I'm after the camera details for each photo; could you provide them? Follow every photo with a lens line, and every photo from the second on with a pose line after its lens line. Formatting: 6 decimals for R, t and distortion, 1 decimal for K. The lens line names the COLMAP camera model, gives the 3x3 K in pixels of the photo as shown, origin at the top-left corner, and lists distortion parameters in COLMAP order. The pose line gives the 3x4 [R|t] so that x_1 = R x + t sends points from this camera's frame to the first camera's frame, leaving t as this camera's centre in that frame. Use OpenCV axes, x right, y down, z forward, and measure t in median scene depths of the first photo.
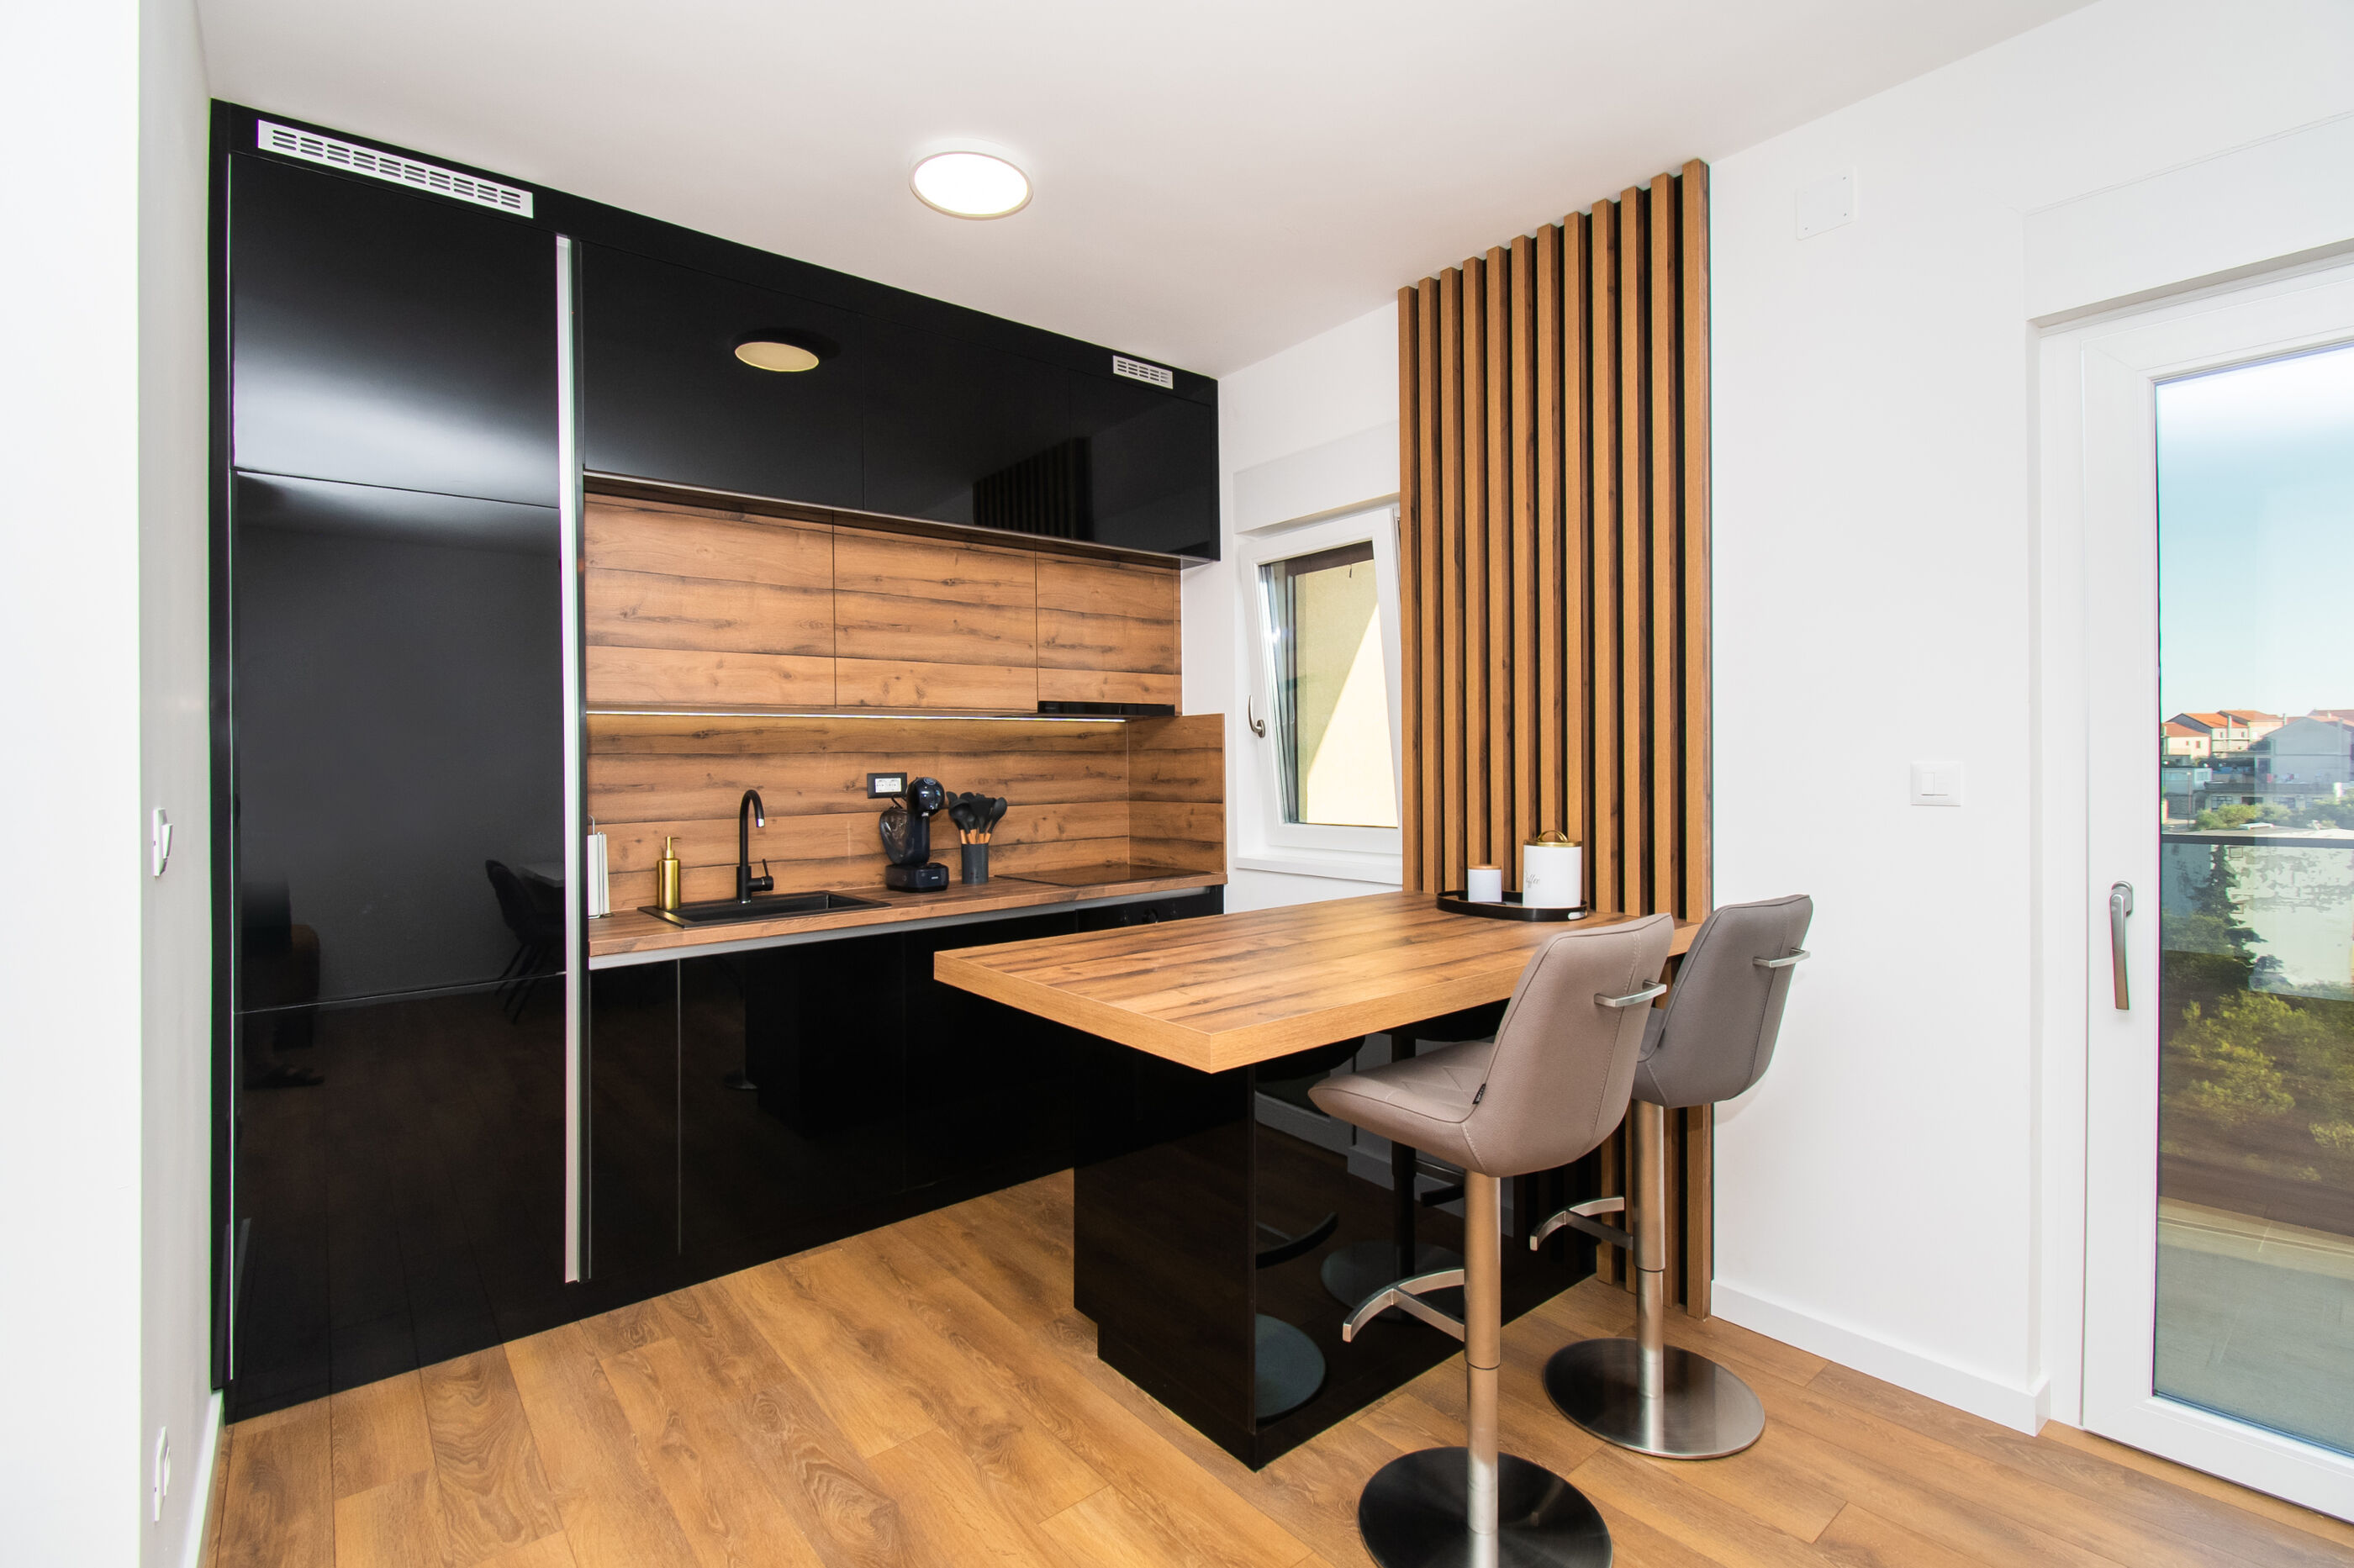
lens RADIAL K [[1059.4, 0, 1177.0], [0, 1059.4, 784.0], [0, 0, 1]] dist [0.004375, -0.015329]
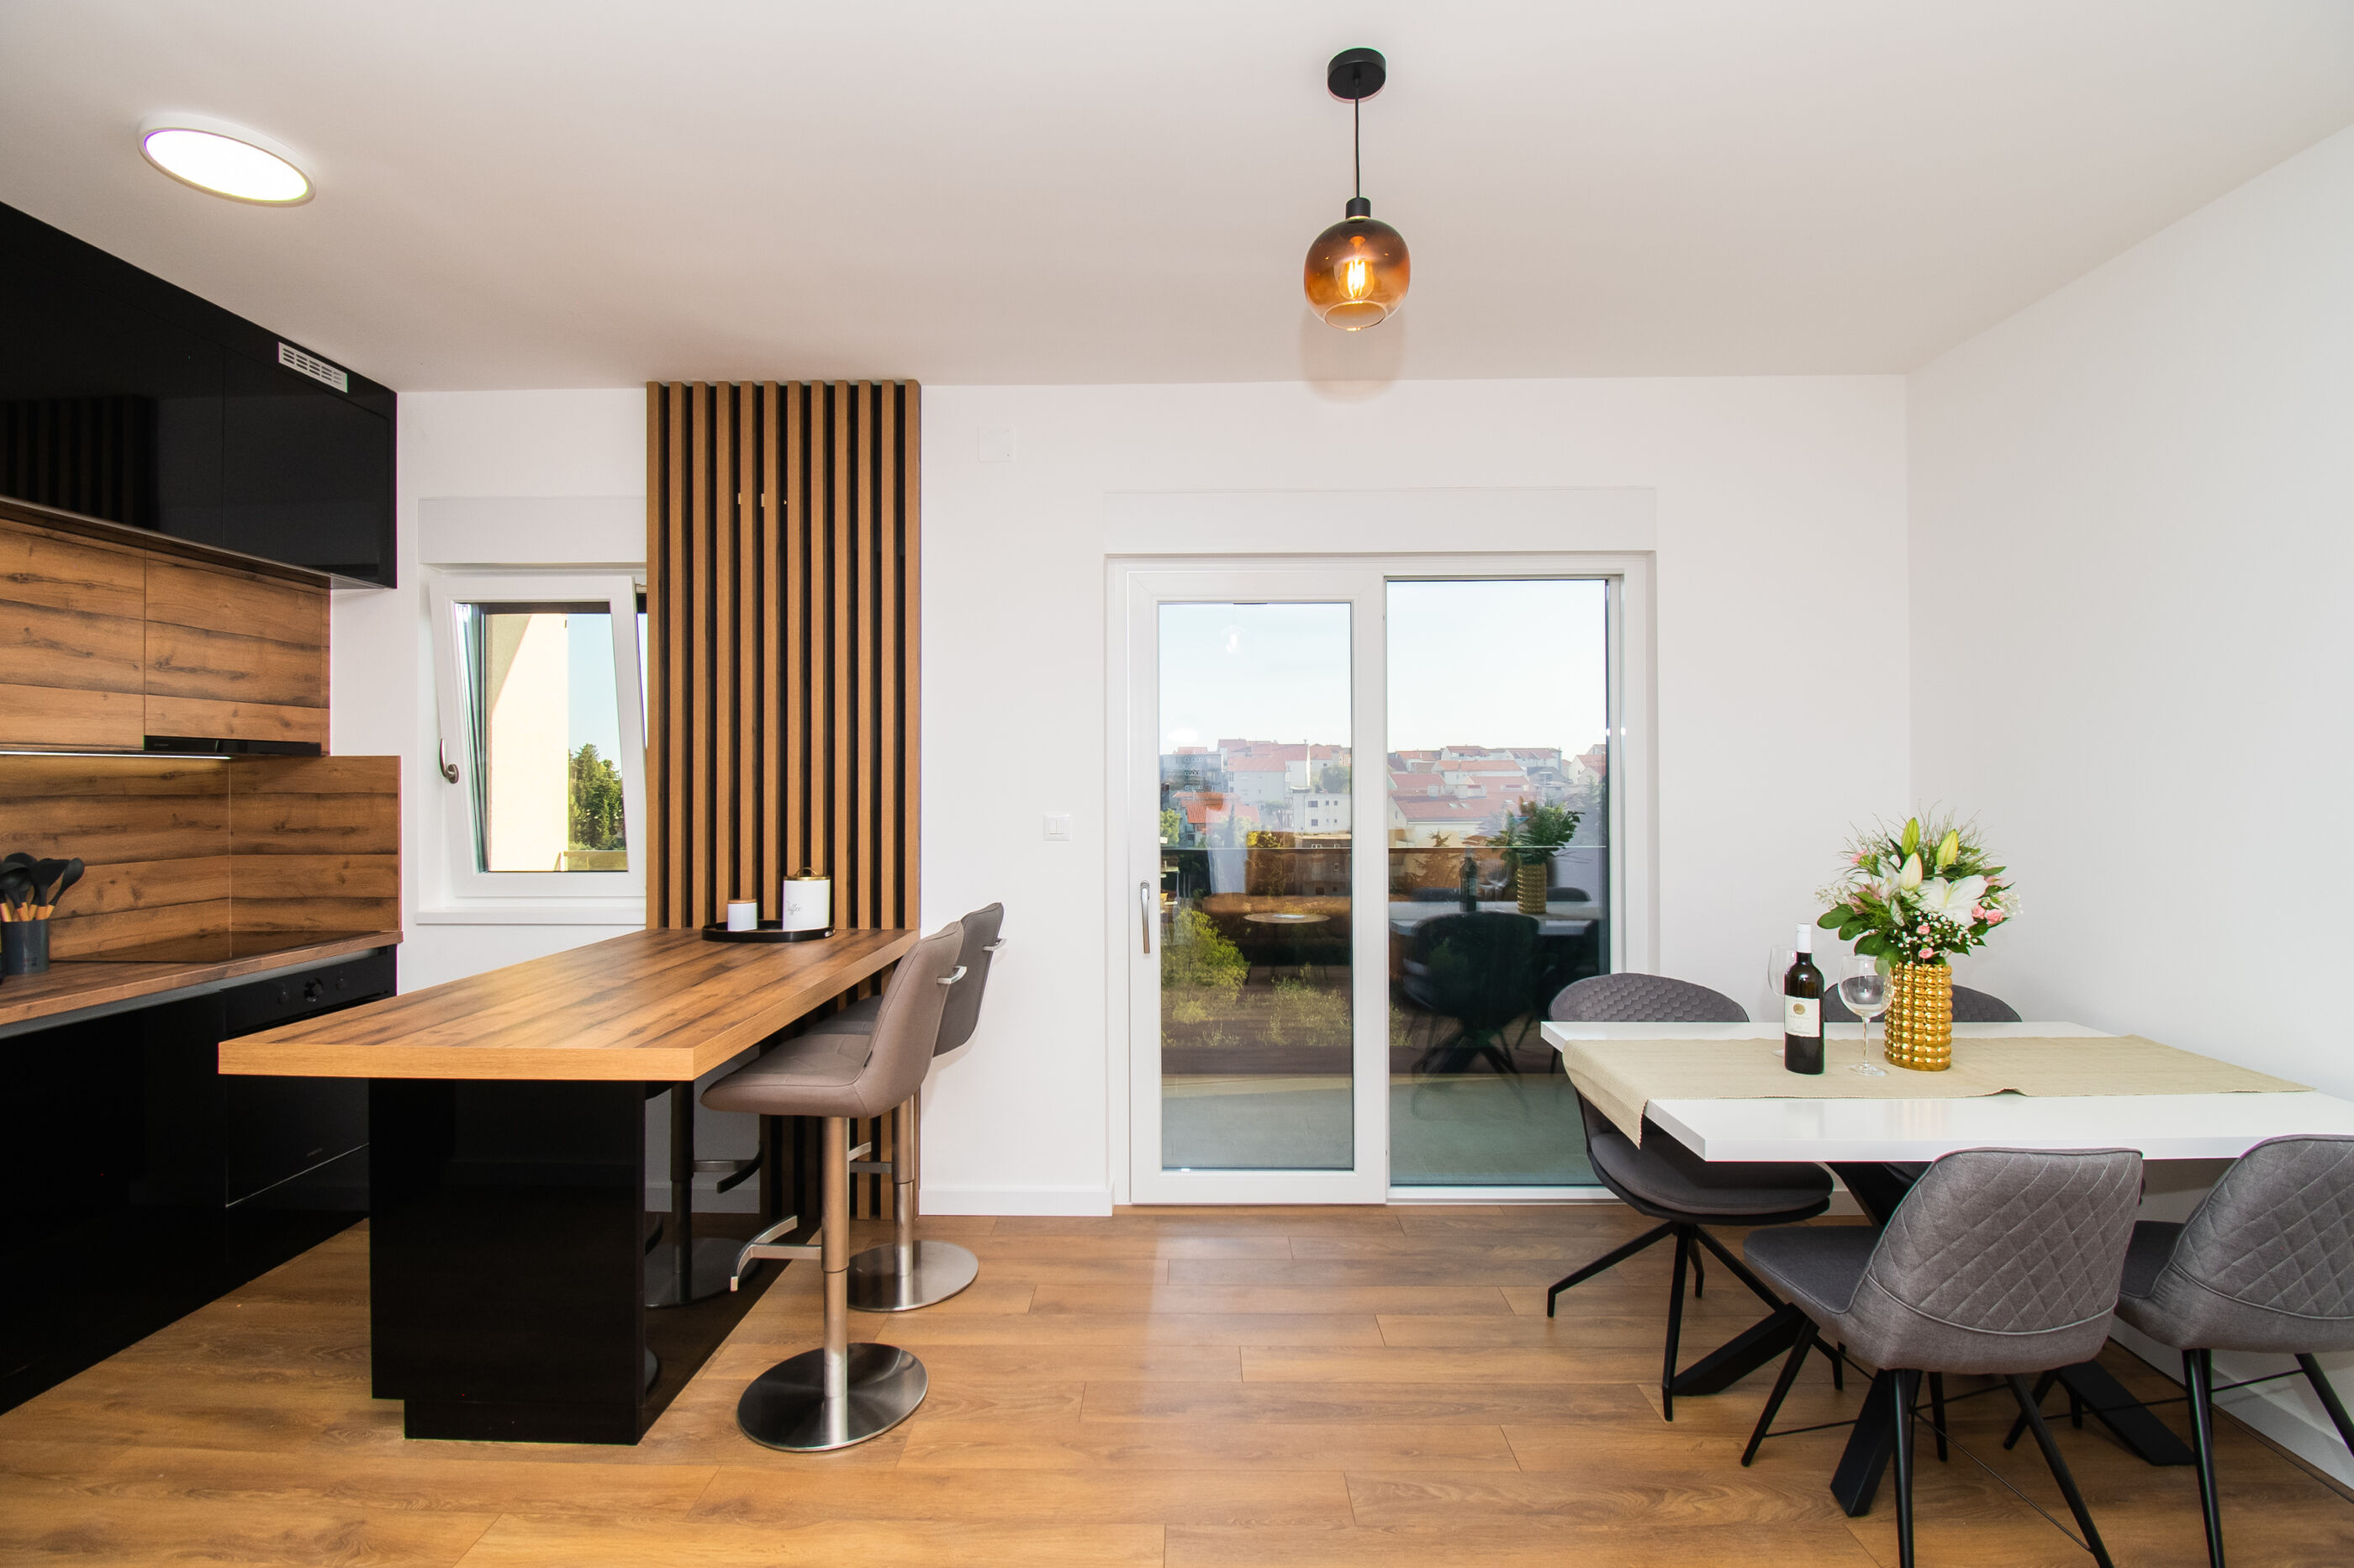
lens RADIAL K [[1063.8, 0, 1158.6], [0, 1063.8, 812.9], [0, 0, 1]] dist [-0.000151, -0.015932]
pose [[0.655188, -0.011129, 0.755384, -0.237735], [0.009349, 0.999934, 0.006622, -0.018987], [-0.755408, 0.002723, 0.655249, -0.100627]]
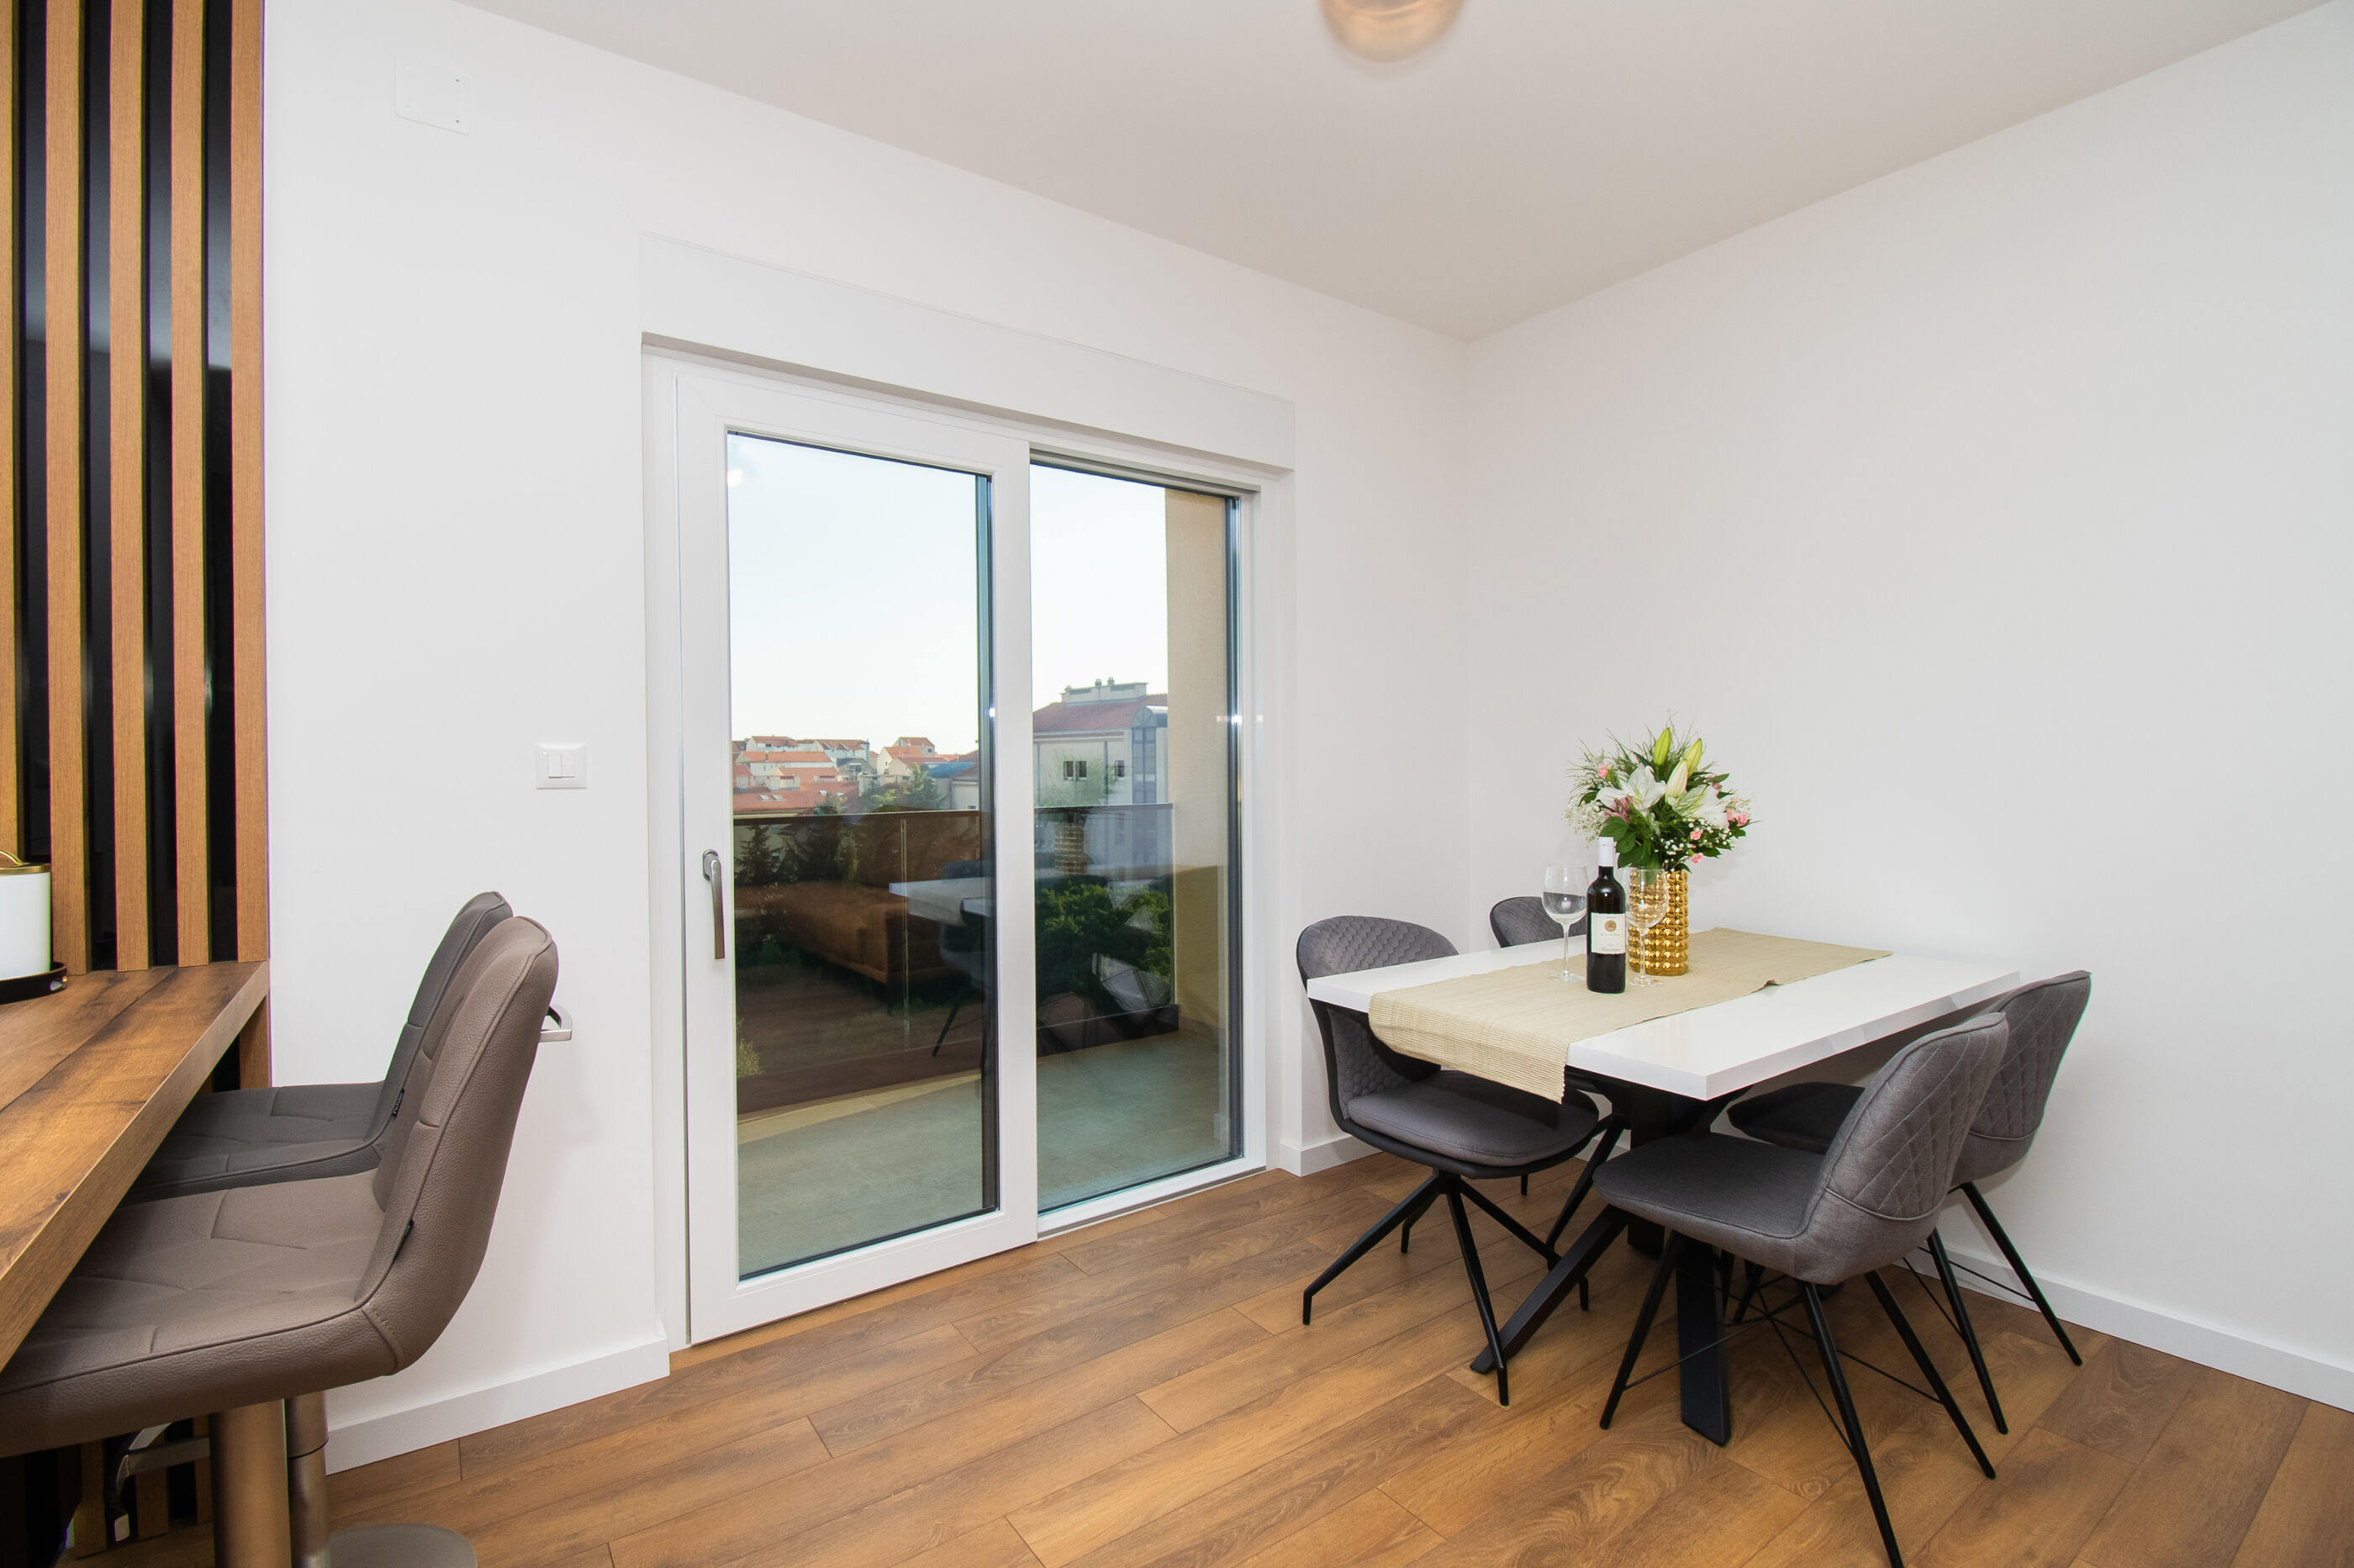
lens RADIAL K [[1059.4, 0, 1177.0], [0, 1059.4, 784.0], [0, 0, 1]] dist [0.004375, -0.015329]
pose [[0.061880, 0.000424, 0.998084, -0.131812], [0.025689, 0.999668, -0.002017, 0.019614], [-0.997753, 0.025765, 0.061848, 0.230332]]
